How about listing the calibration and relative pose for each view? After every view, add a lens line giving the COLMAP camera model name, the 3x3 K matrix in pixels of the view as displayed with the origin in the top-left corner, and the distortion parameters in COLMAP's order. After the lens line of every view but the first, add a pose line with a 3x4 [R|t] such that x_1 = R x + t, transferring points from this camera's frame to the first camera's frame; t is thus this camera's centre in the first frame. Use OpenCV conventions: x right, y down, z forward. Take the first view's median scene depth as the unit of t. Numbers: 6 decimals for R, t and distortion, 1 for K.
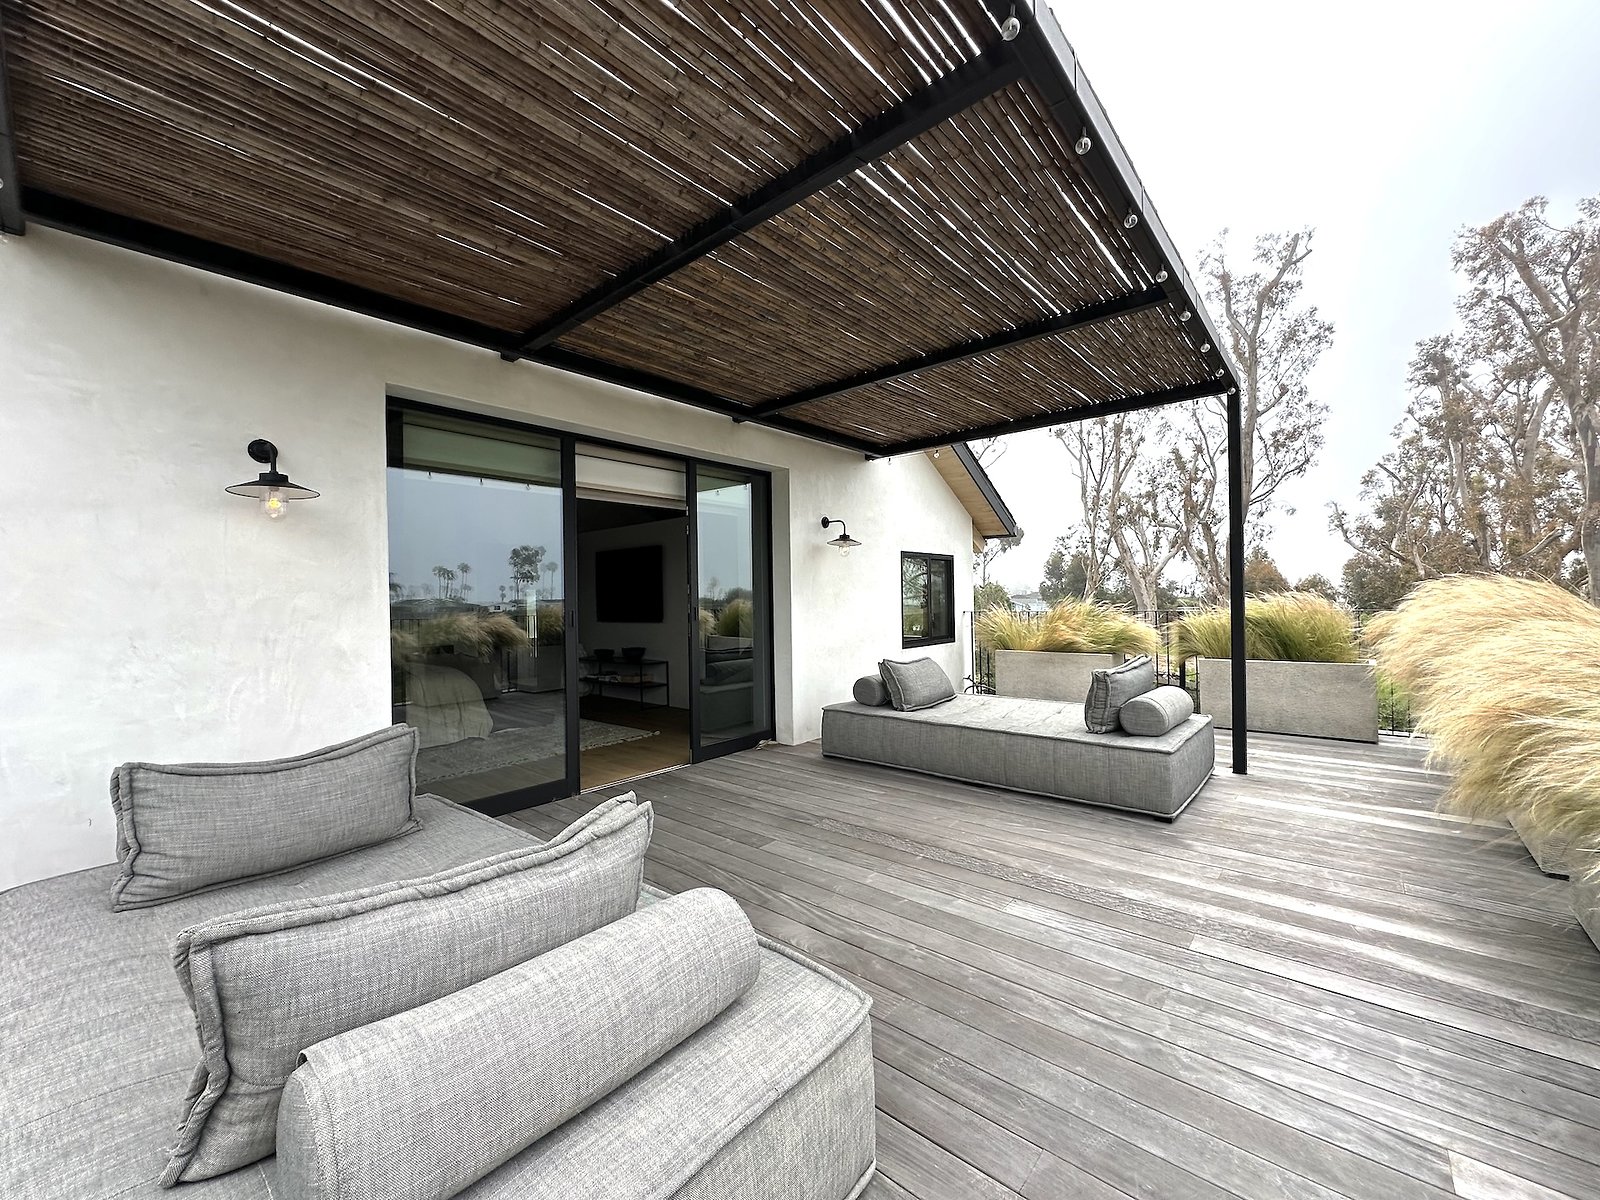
lens RADIAL K [[638.1, 0, 797.2], [0, 638.1, 600.3], [0, 0, 1]] dist [-0.000860, -0.000196]
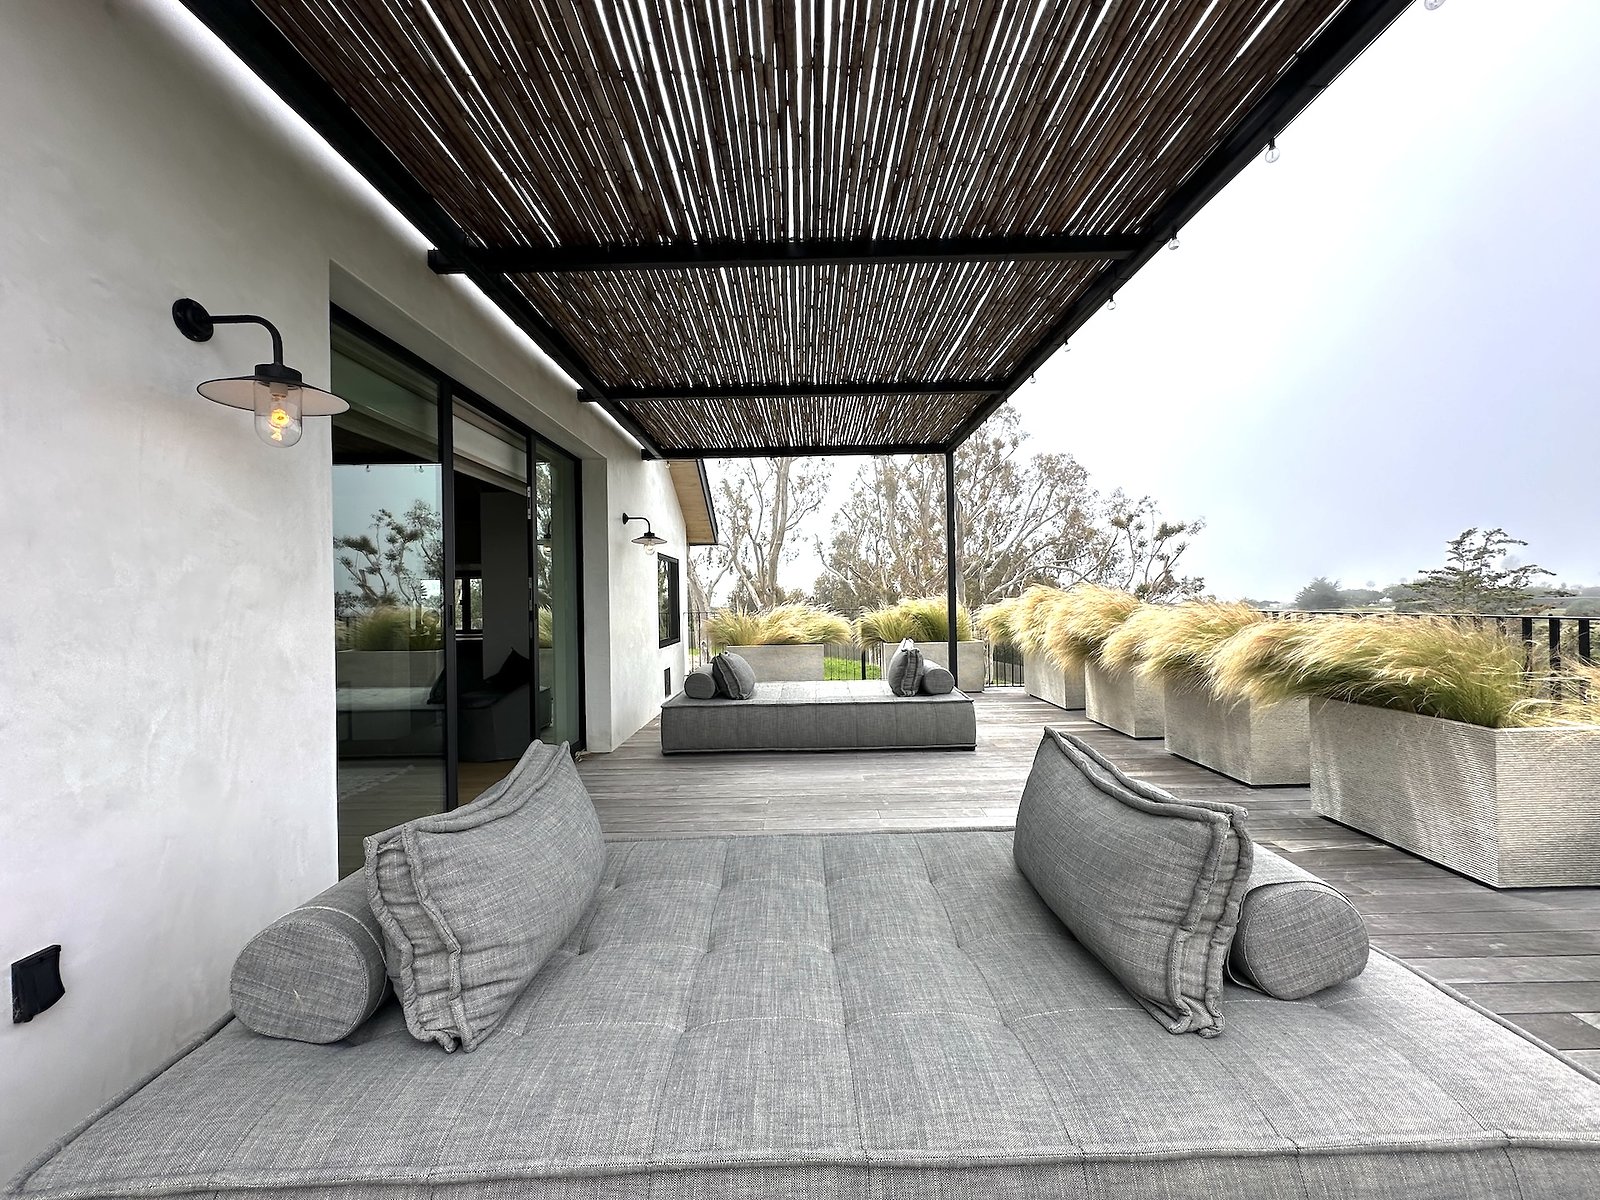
lens RADIAL K [[638.1, 0, 797.2], [0, 638.1, 600.3], [0, 0, 1]] dist [-0.000860, -0.000196]
pose [[0.759470, 0.004438, 0.650528, -0.580563], [0.005570, 0.999896, -0.013324, 0.025093], [-0.650519, 0.013743, 0.759366, 0.143220]]
